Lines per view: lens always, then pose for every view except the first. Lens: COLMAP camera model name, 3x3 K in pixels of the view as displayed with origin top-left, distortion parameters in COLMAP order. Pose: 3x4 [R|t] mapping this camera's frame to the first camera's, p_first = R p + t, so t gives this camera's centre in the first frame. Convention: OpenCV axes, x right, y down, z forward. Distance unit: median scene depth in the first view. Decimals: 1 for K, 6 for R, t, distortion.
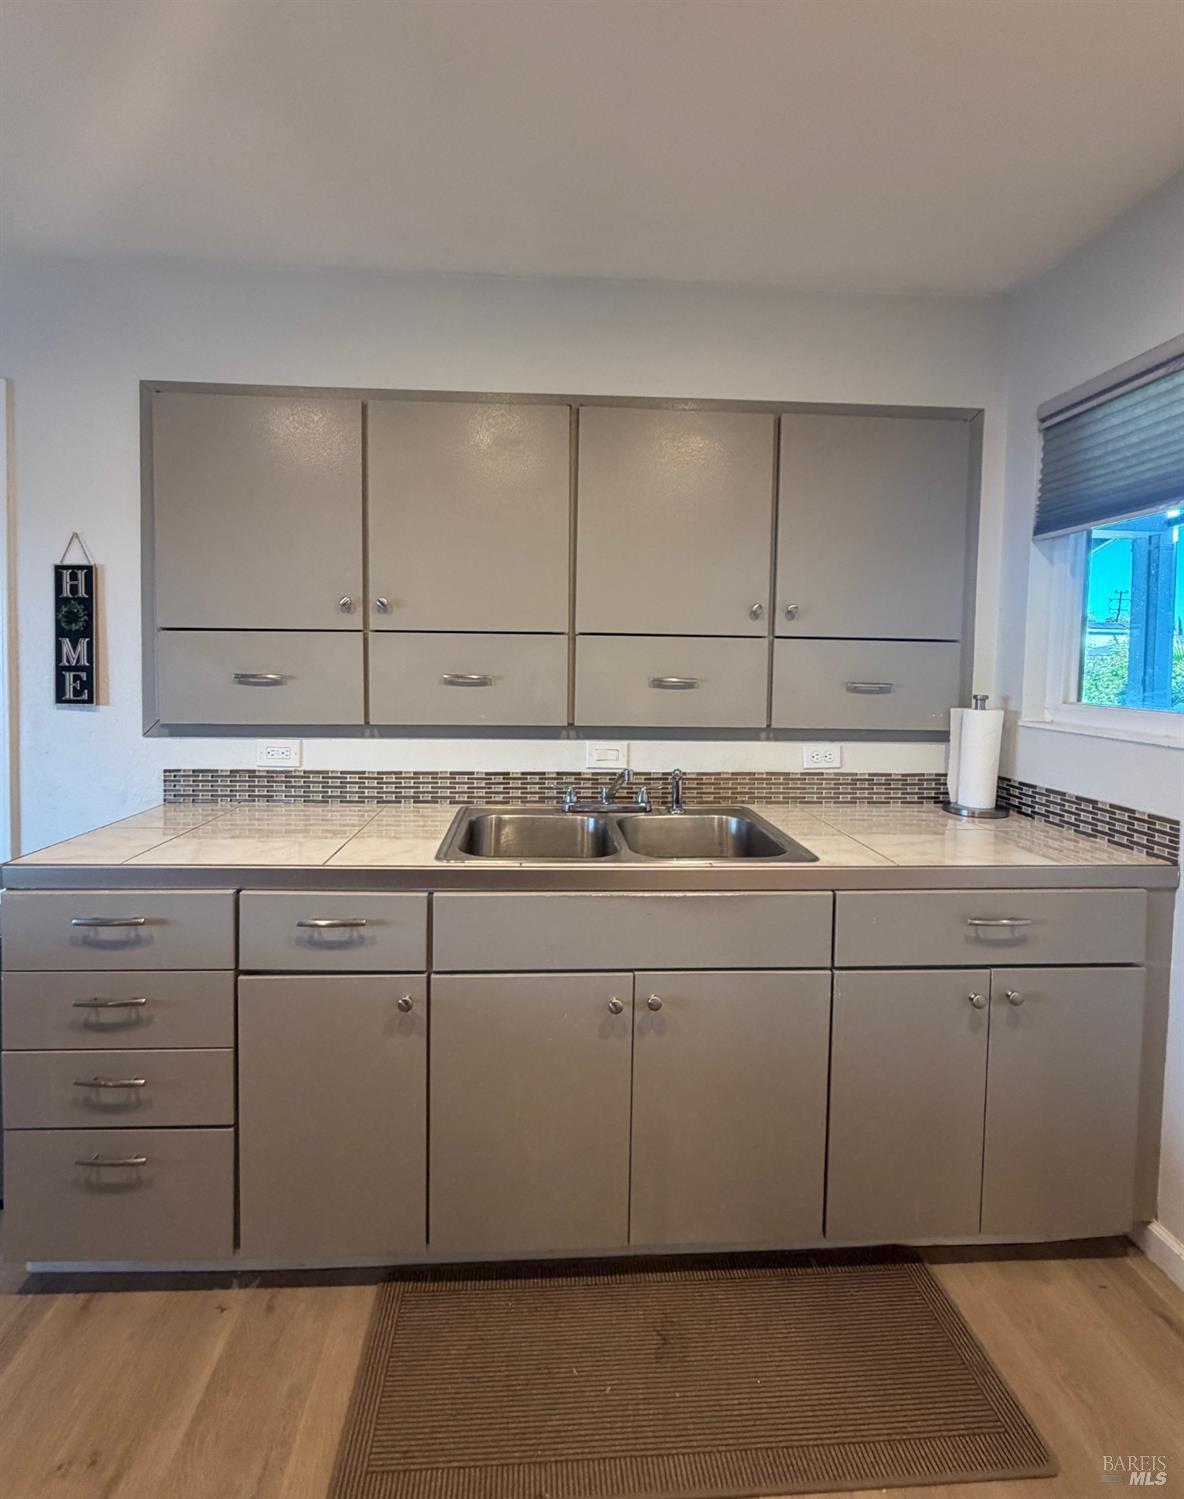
lens RADIAL K [[688.5, 0, 568.9], [0, 688.5, 691.8], [0, 0, 1]] dist [0.000011, 0.000646]
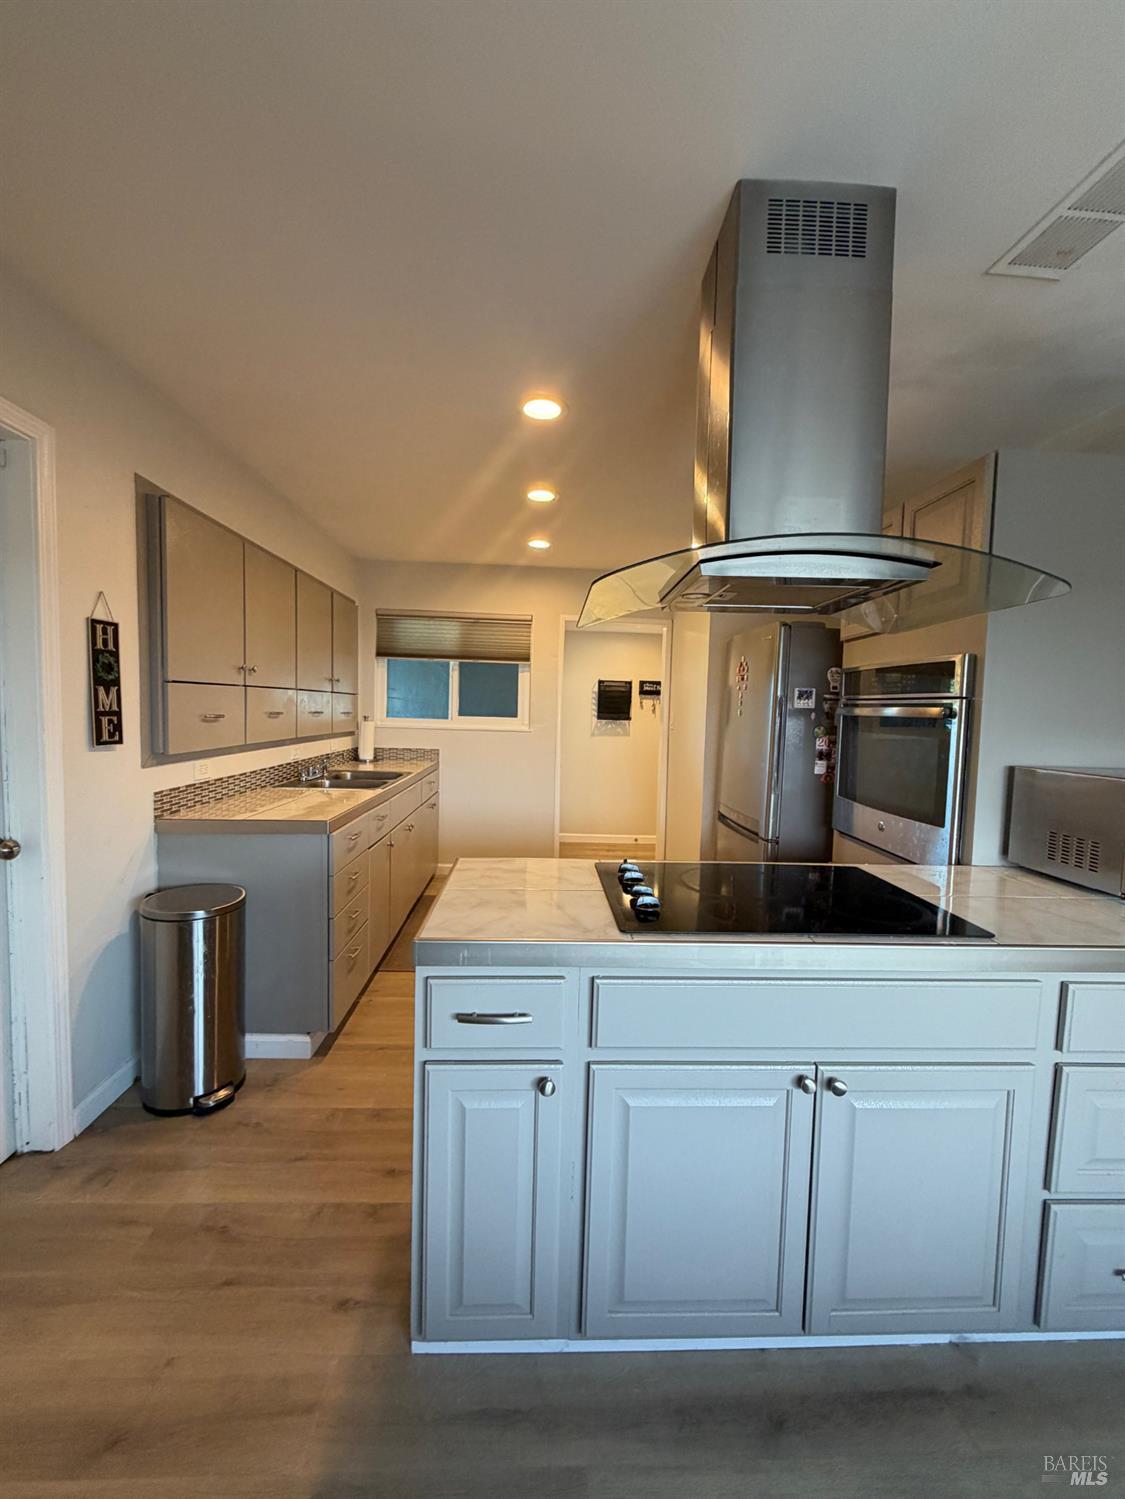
lens RADIAL K [[599.7, 0, 565.4], [0, 599.7, 745.1], [0, 0, 1]] dist [-0.000797, 0.000769]
pose [[0.004617, -0.075077, 0.997167, -1.698994], [0.014083, 0.997084, 0.075005, -0.045165], [-0.999890, 0.013696, 0.005661, 0.248847]]
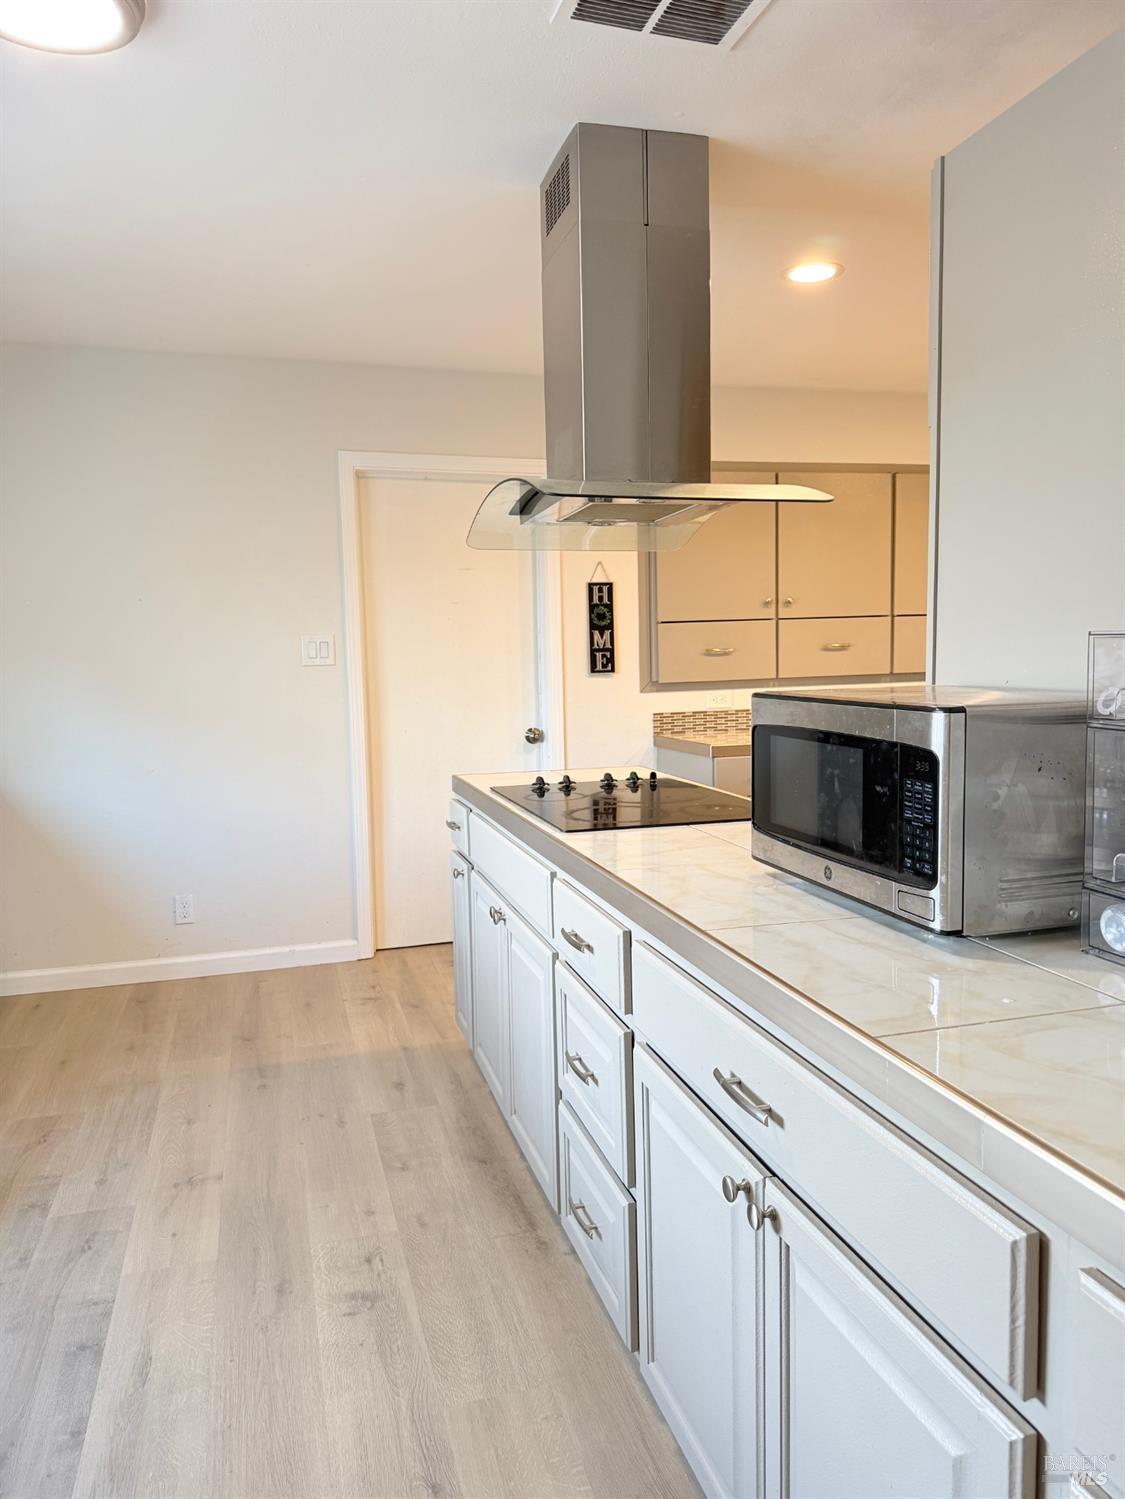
lens RADIAL K [[1050.8, 0, 558.9], [0, 1050.8, 750.7], [0, 0, 1]] dist [0.095552, -0.133957]
pose [[0.975361, -0.057825, 0.212904, -1.331914], [0.046702, 0.997286, 0.056909, 0.052974], [-0.215617, -0.045564, 0.975414, -1.297428]]
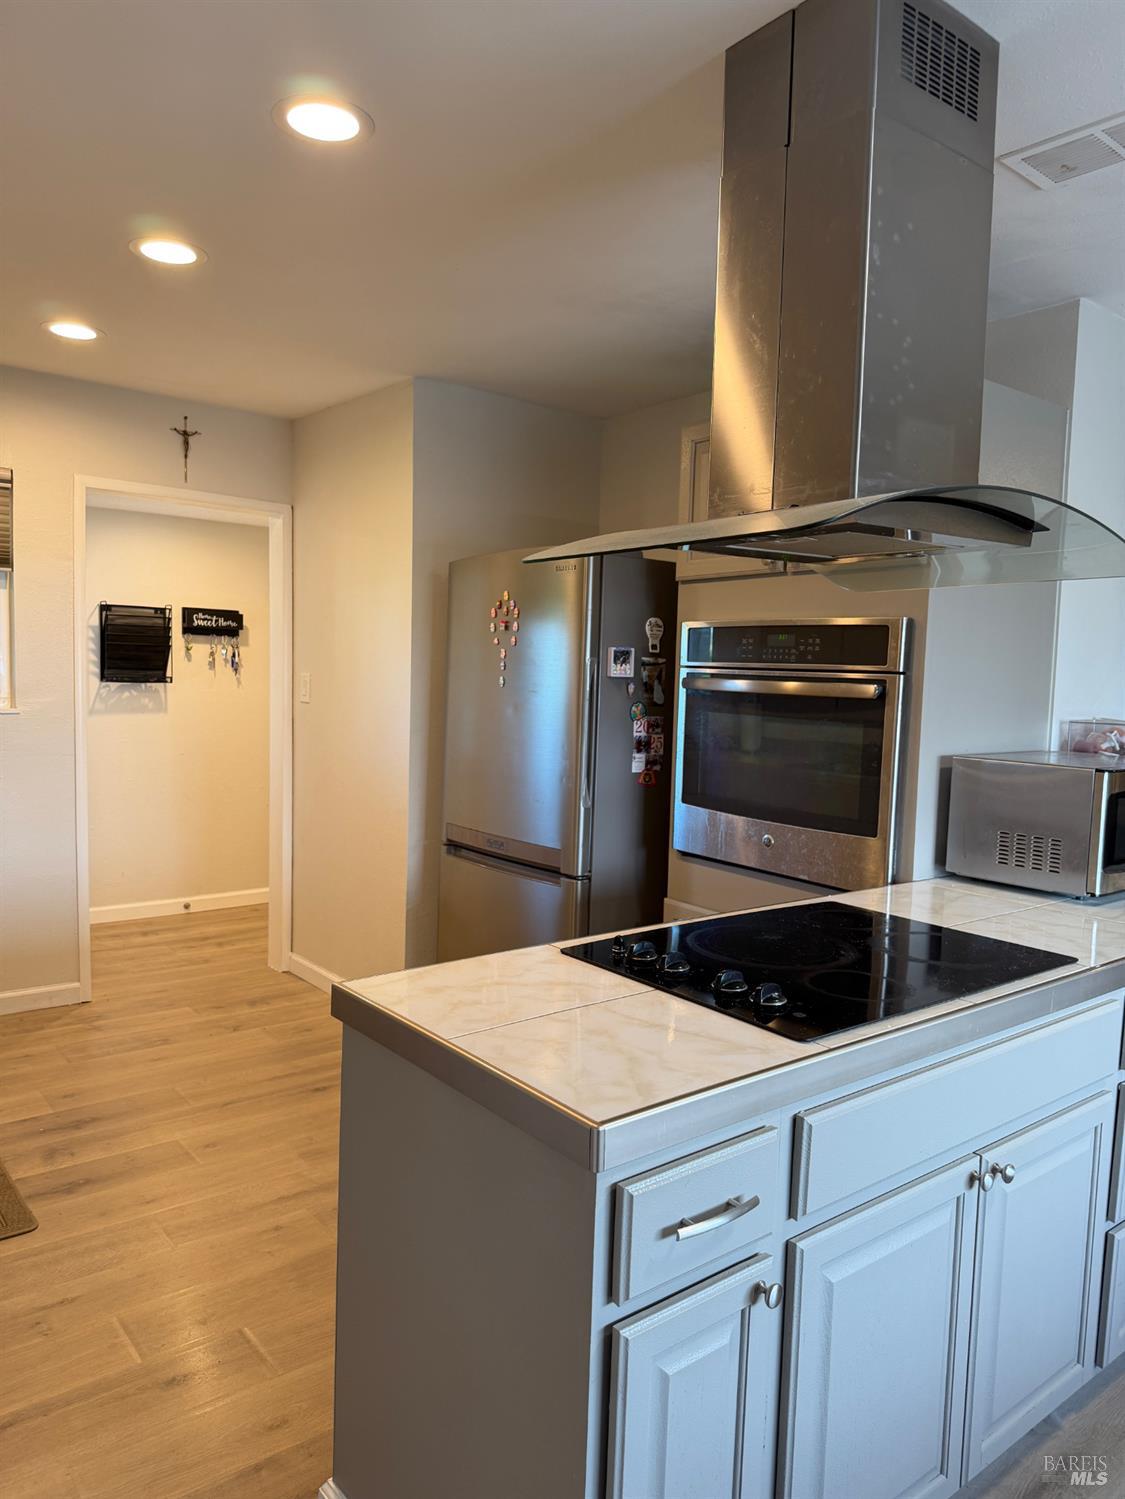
lens RADIAL K [[1050.8, 0, 568.6], [0, 1050.8, 758.2], [0, 0, 1]] dist [0.095552, -0.133957]
pose [[-0.585561, -0.103970, 0.803933, -1.586715], [-0.007149, 0.992365, 0.123132, -0.094899], [-0.810597, 0.066354, -0.581833, 0.742712]]
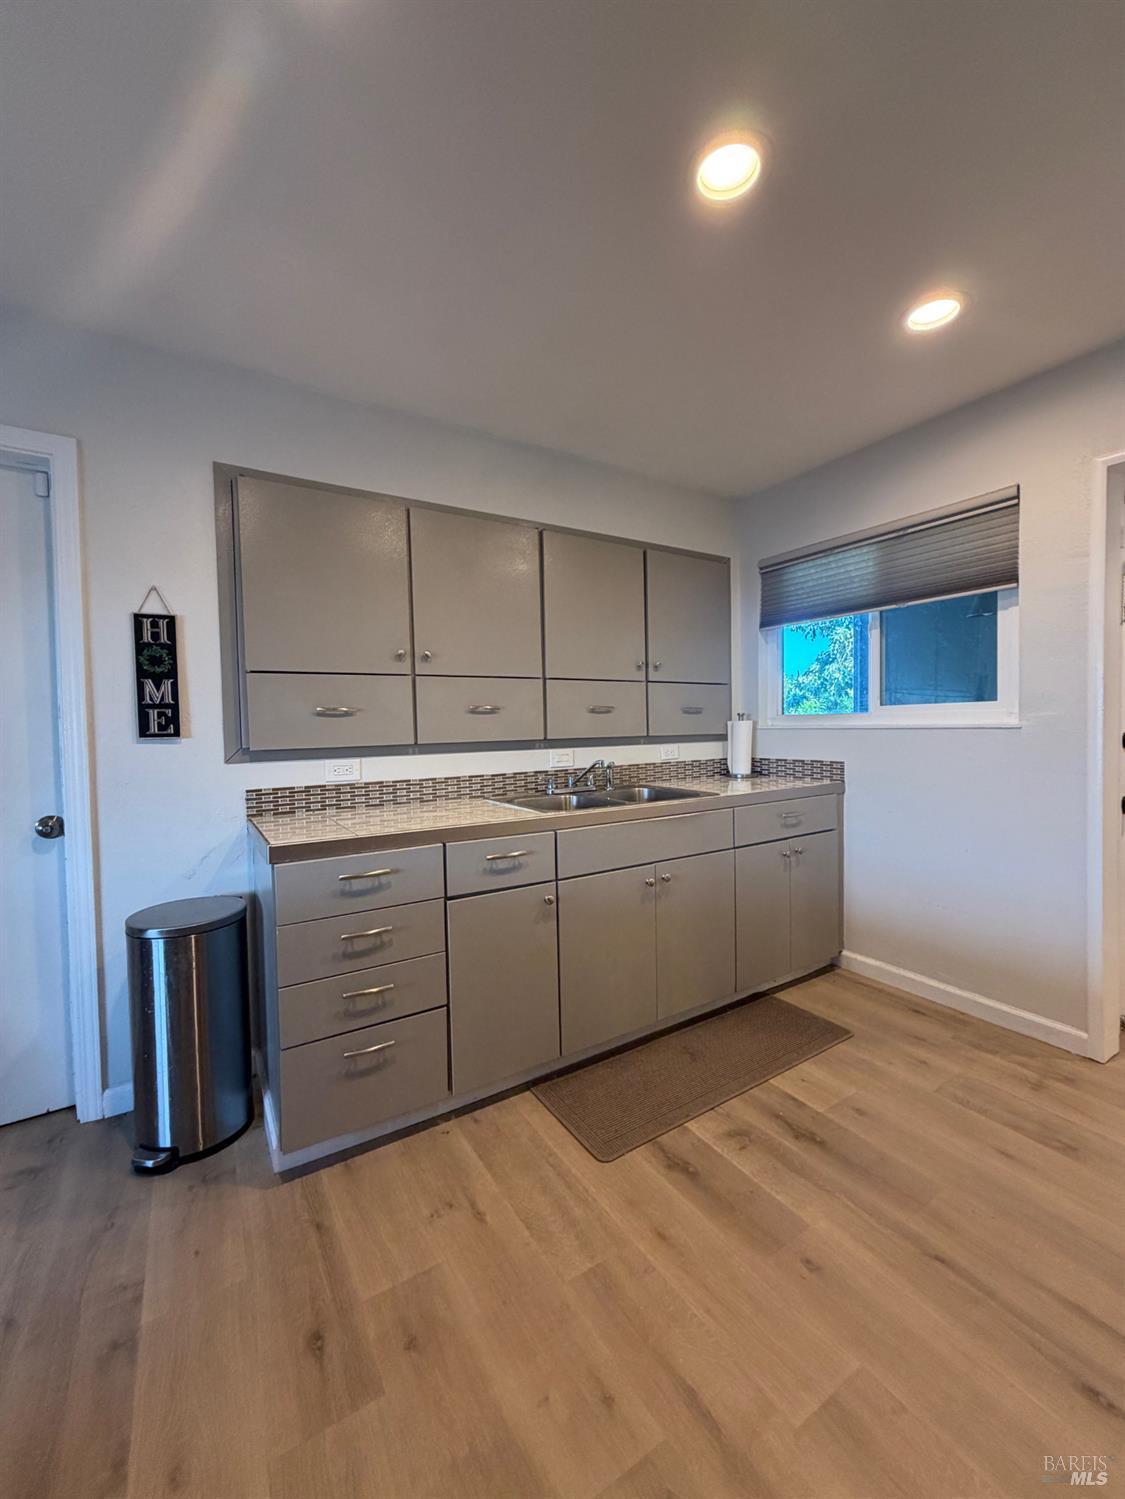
lens RADIAL K [[599.7, 0, 564.3], [0, 599.7, 744.1], [0, 0, 1]] dist [-0.000797, 0.000769]
pose [[0.872977, -0.046930, 0.485499, -0.618958], [0.054010, 0.998540, -0.000592, 0.065137], [-0.484762, 0.026739, 0.874237, -0.179312]]
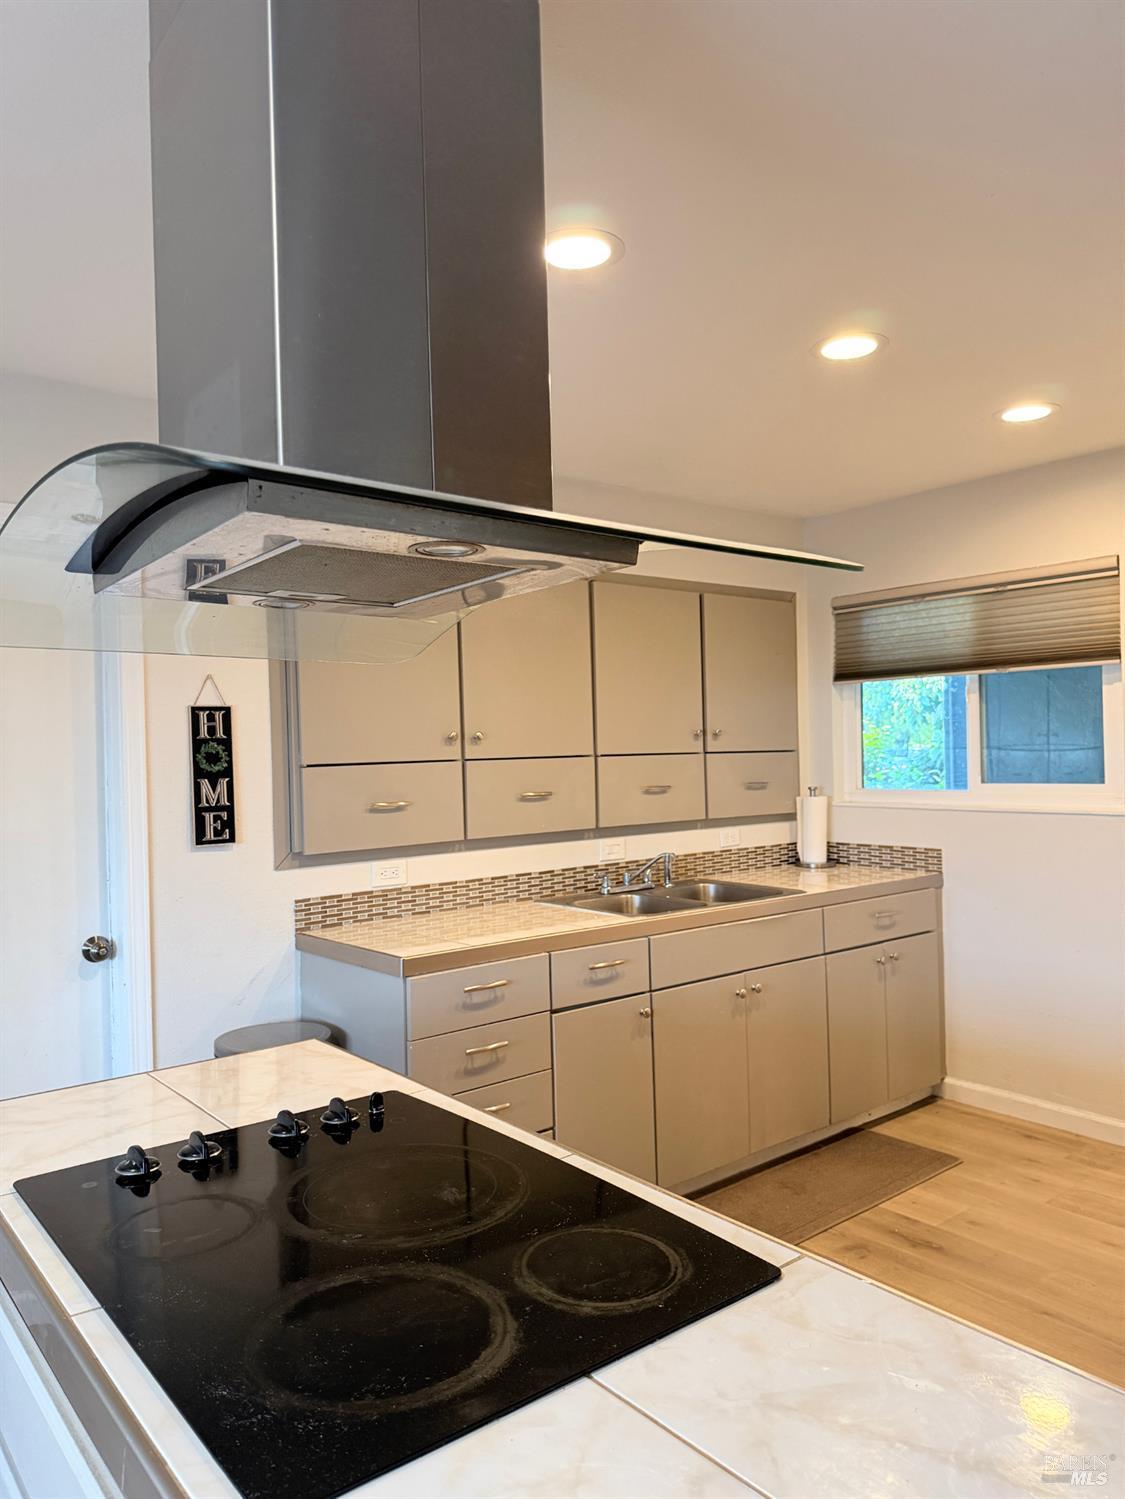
lens RADIAL K [[1050.8, 0, 560.2], [0, 1050.8, 753.7], [0, 0, 1]] dist [0.095552, -0.133957]
pose [[0.811644, -0.035319, 0.583084, -1.211603], [0.062723, 0.997669, -0.026878, -0.040805], [-0.580776, 0.058389, 0.811967, -0.558301]]
